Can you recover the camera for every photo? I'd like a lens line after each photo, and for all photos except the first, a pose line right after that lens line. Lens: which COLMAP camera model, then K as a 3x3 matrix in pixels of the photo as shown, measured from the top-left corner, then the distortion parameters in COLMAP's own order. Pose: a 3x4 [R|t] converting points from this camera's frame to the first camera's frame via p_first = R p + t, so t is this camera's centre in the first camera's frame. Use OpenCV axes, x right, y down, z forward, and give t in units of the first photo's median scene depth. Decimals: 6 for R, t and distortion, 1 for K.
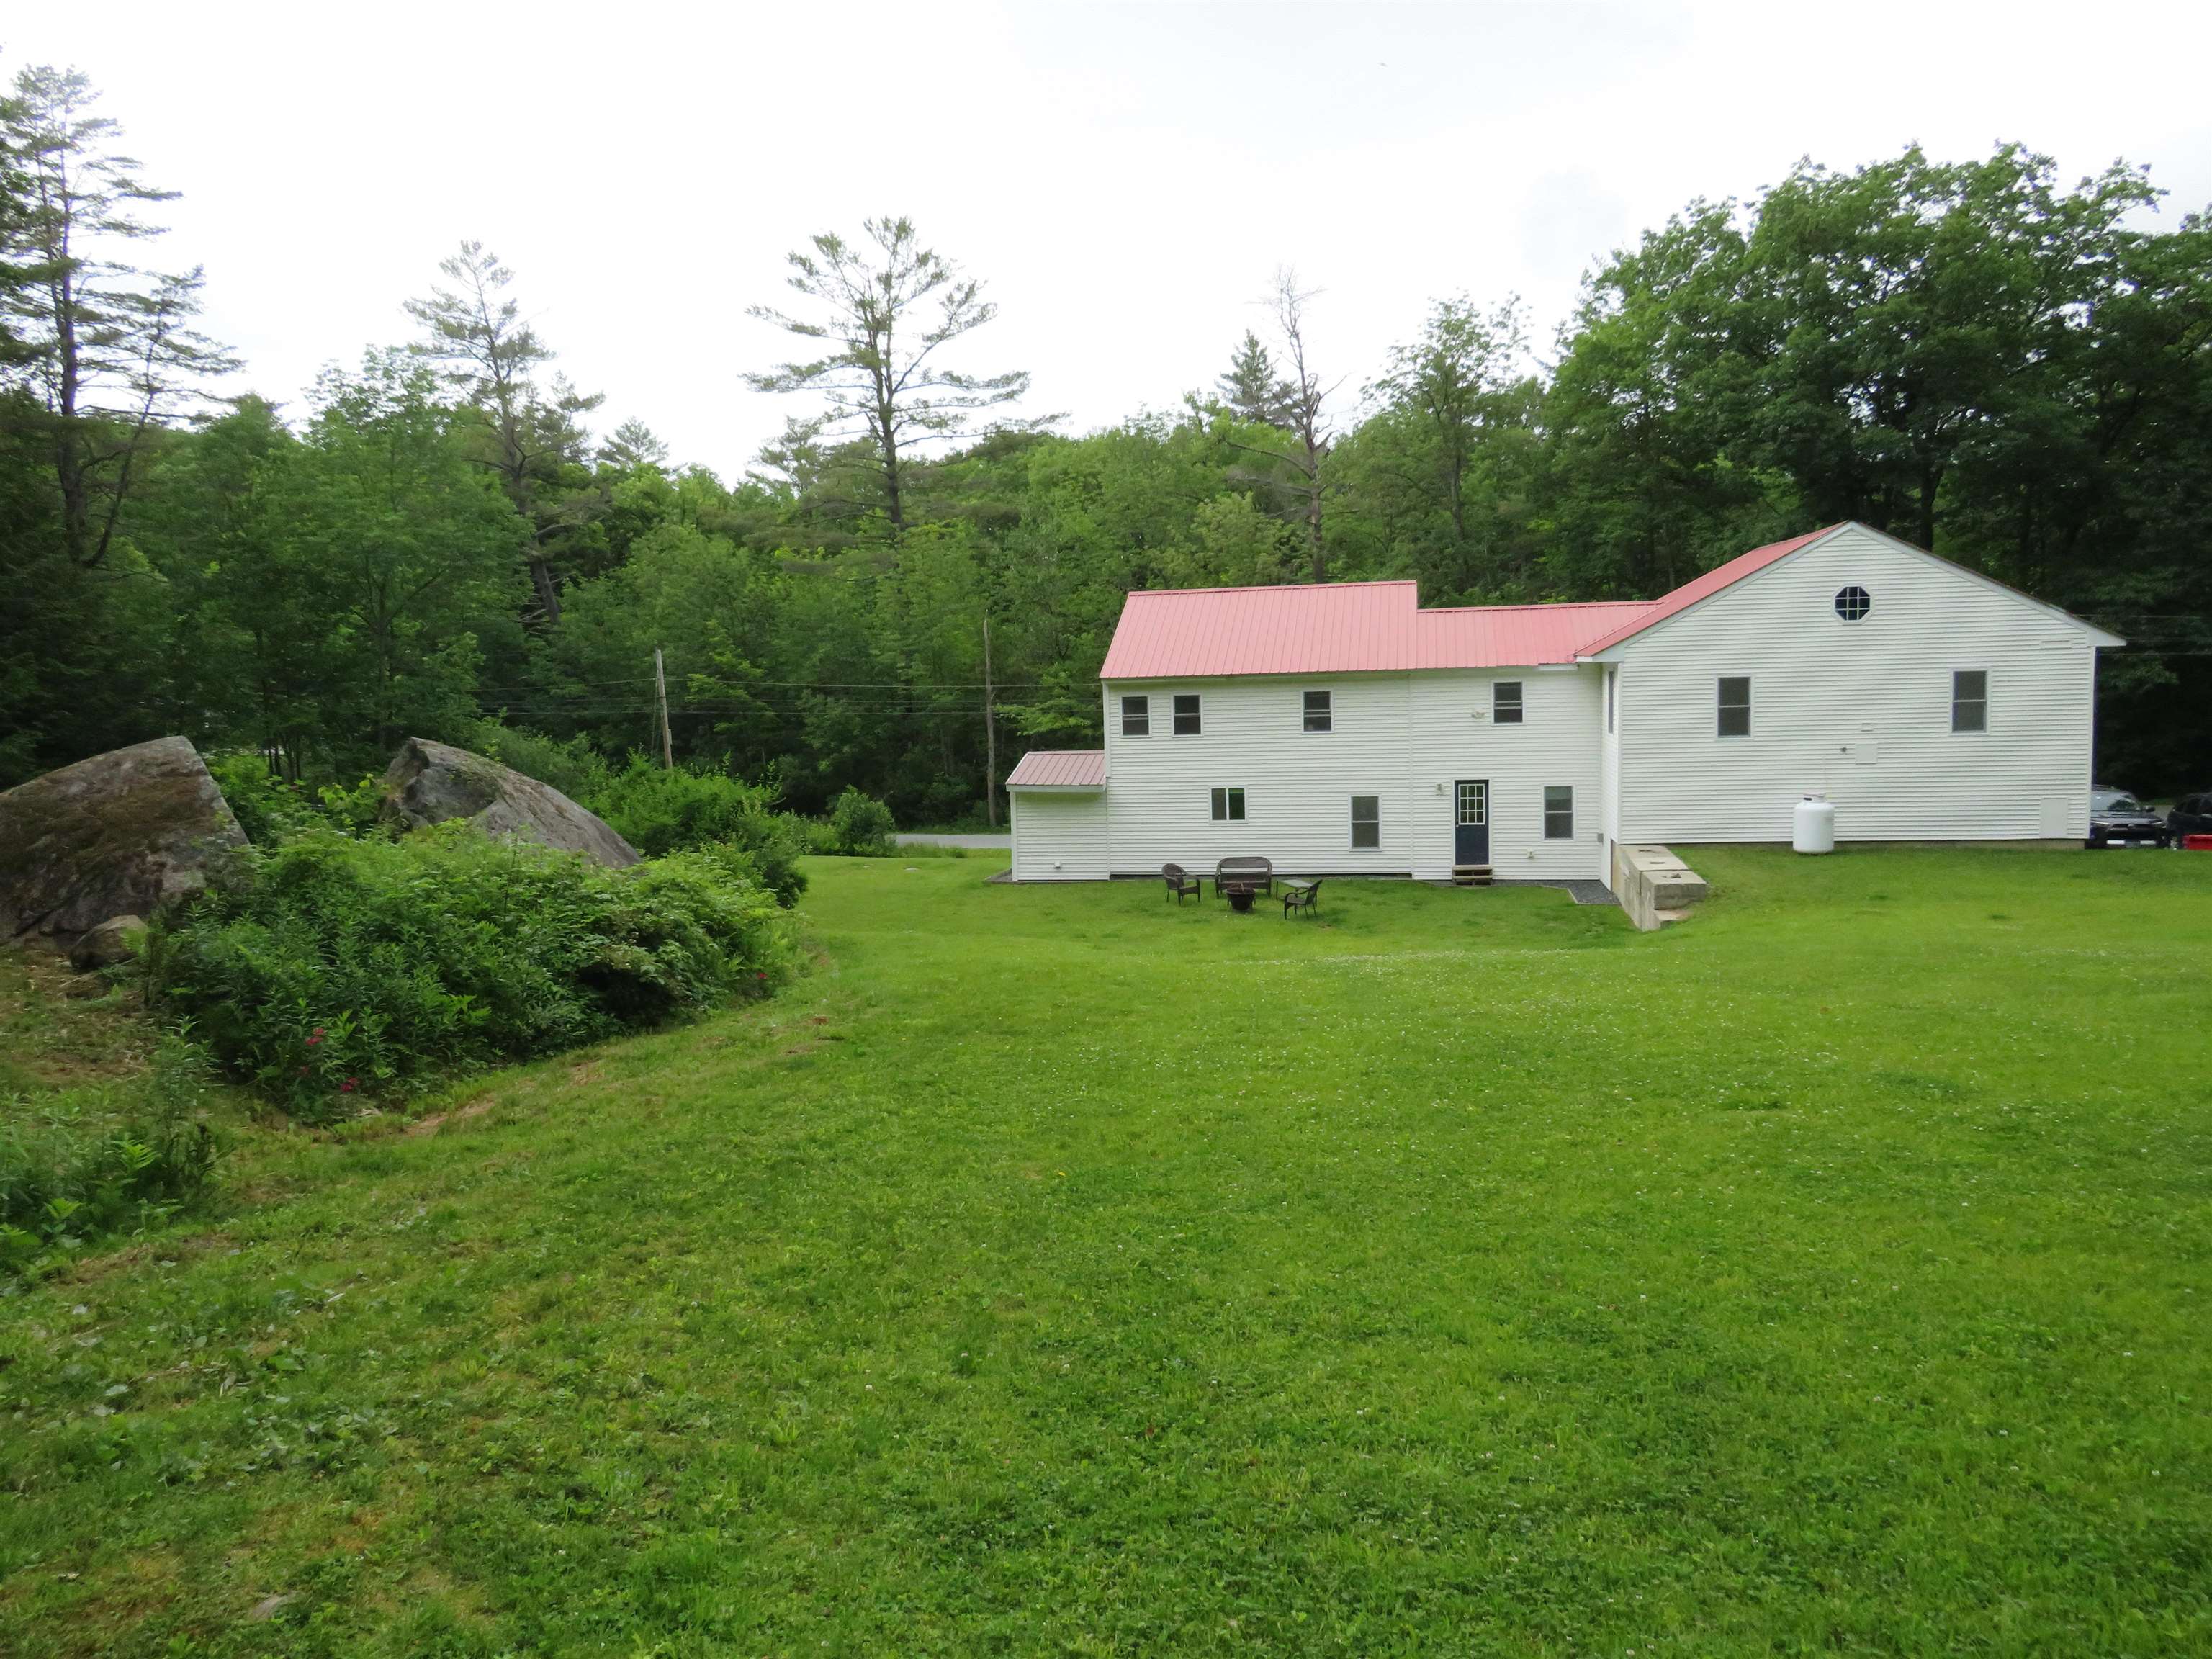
lens RADIAL K [[1550.1, 0, 1106.0], [0, 1550.1, 829.5], [0, 0, 1]] dist [-0.032585, -0.003630]
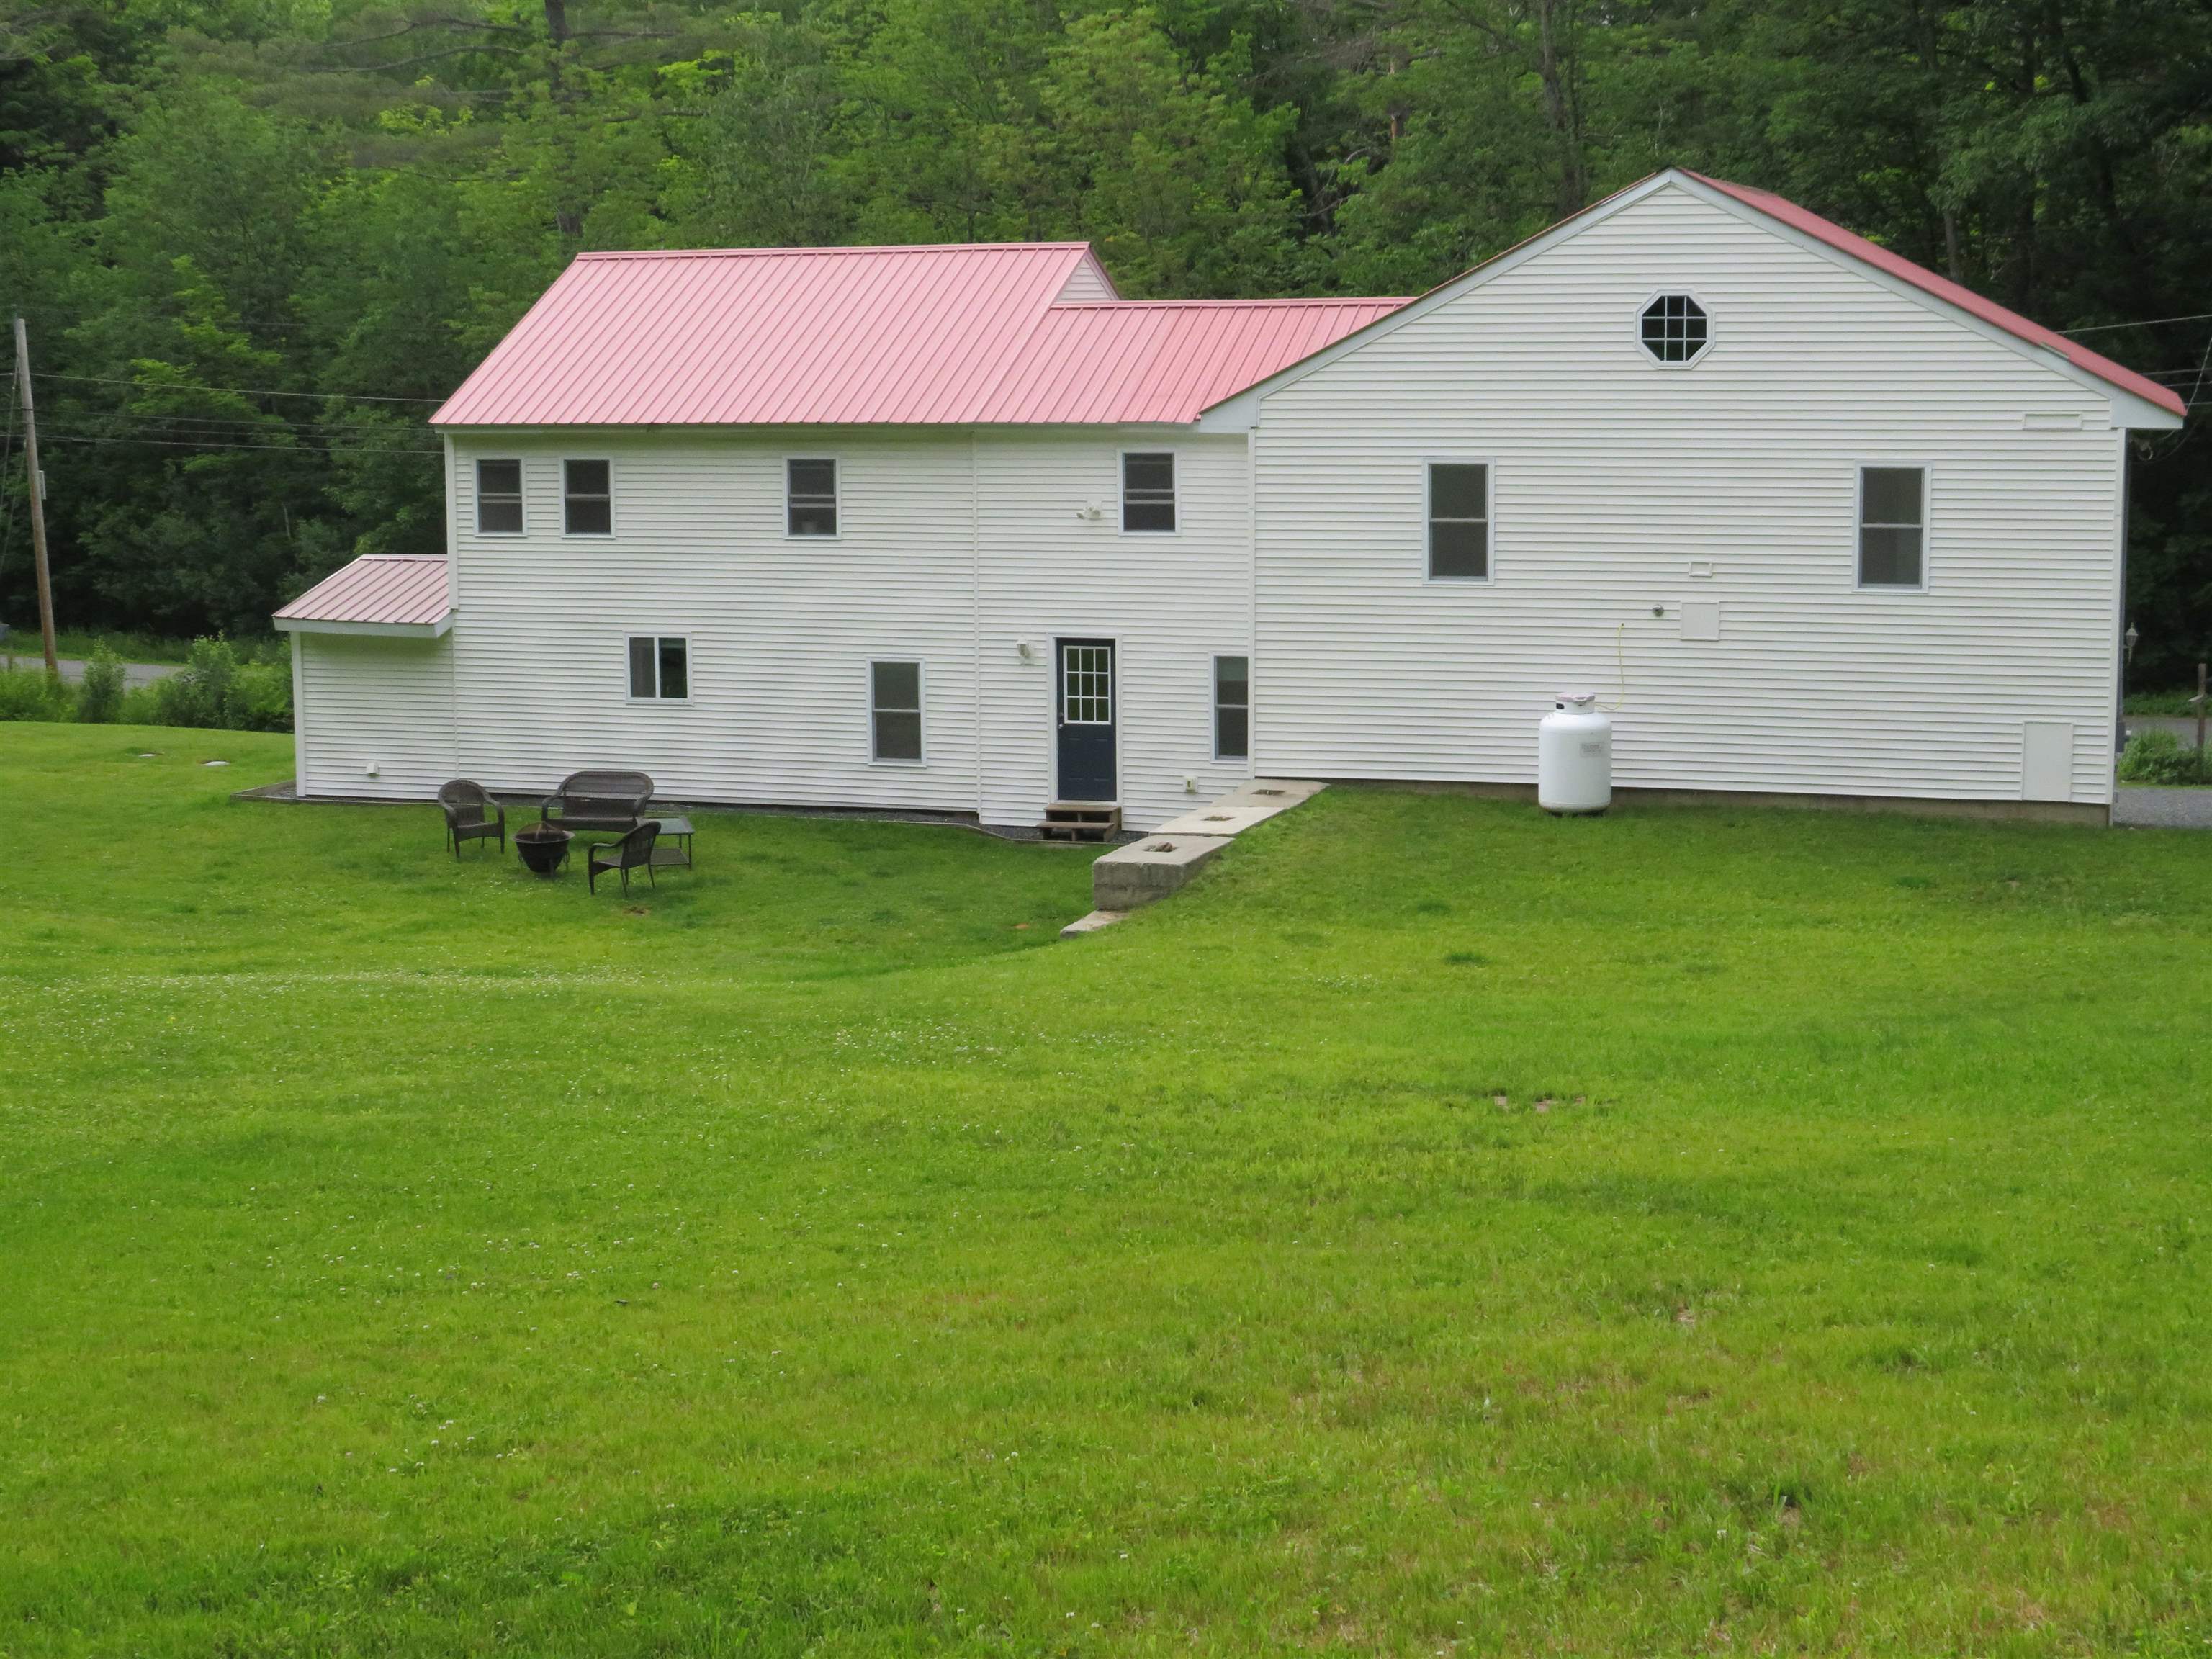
lens RADIAL K [[3252.6, 0, 1106.0], [0, 3252.6, 829.5], [0, 0, 1]] dist [-0.195648, 0.740071]
pose [[0.992732, 0.040546, -0.113311, 0.368586], [-0.034324, 0.997822, 0.056328, -0.029581], [0.115348, -0.052029, 0.991962, -0.086093]]
